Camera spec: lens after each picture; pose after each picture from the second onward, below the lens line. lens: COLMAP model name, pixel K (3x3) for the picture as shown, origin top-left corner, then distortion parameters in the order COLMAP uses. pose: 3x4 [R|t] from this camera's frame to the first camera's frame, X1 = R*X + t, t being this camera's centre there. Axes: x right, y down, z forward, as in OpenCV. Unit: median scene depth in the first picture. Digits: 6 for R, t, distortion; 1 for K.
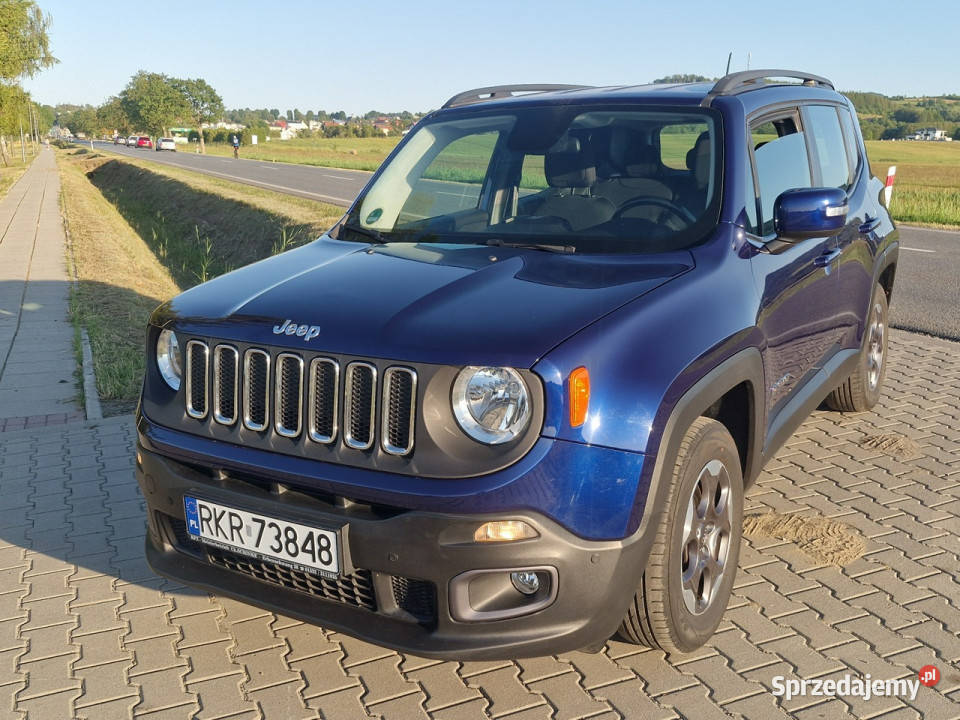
lens RADIAL K [[951.2, 0, 480.0], [0, 951.2, 360.0], [0, 0, 1]] dist [0.134888, -0.236229]
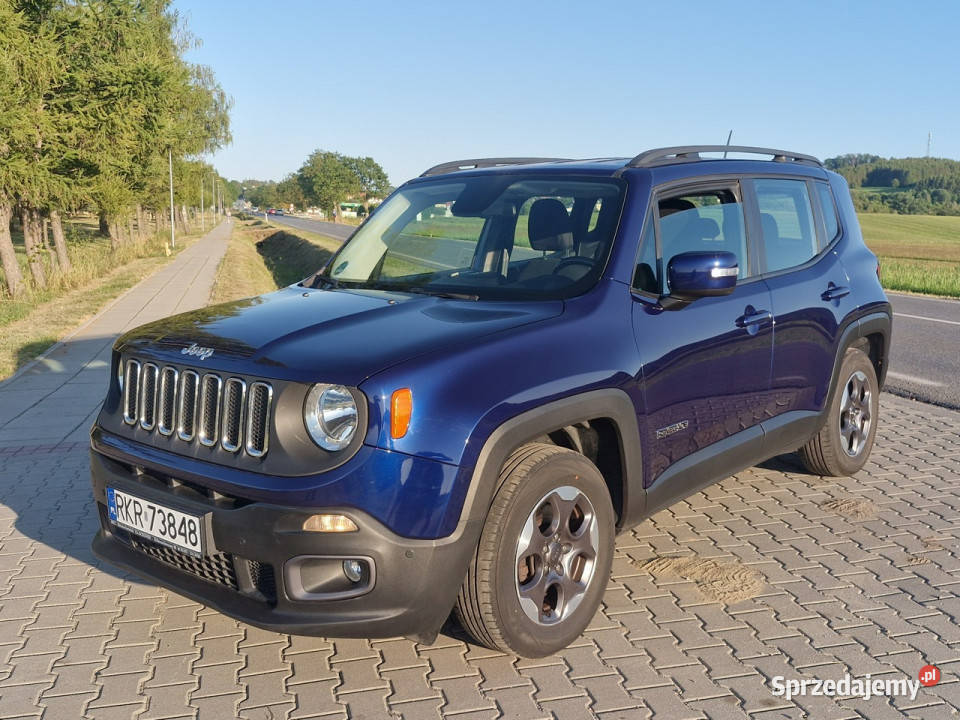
lens RADIAL K [[951.2, 0, 480.0], [0, 951.2, 360.0], [0, 0, 1]] dist [0.134888, -0.236229]
pose [[0.987024, 0.038862, -0.155798, 0.344354], [-0.050559, 0.996135, -0.071832, 0.047504], [0.152404, 0.078777, 0.985174, -0.137723]]
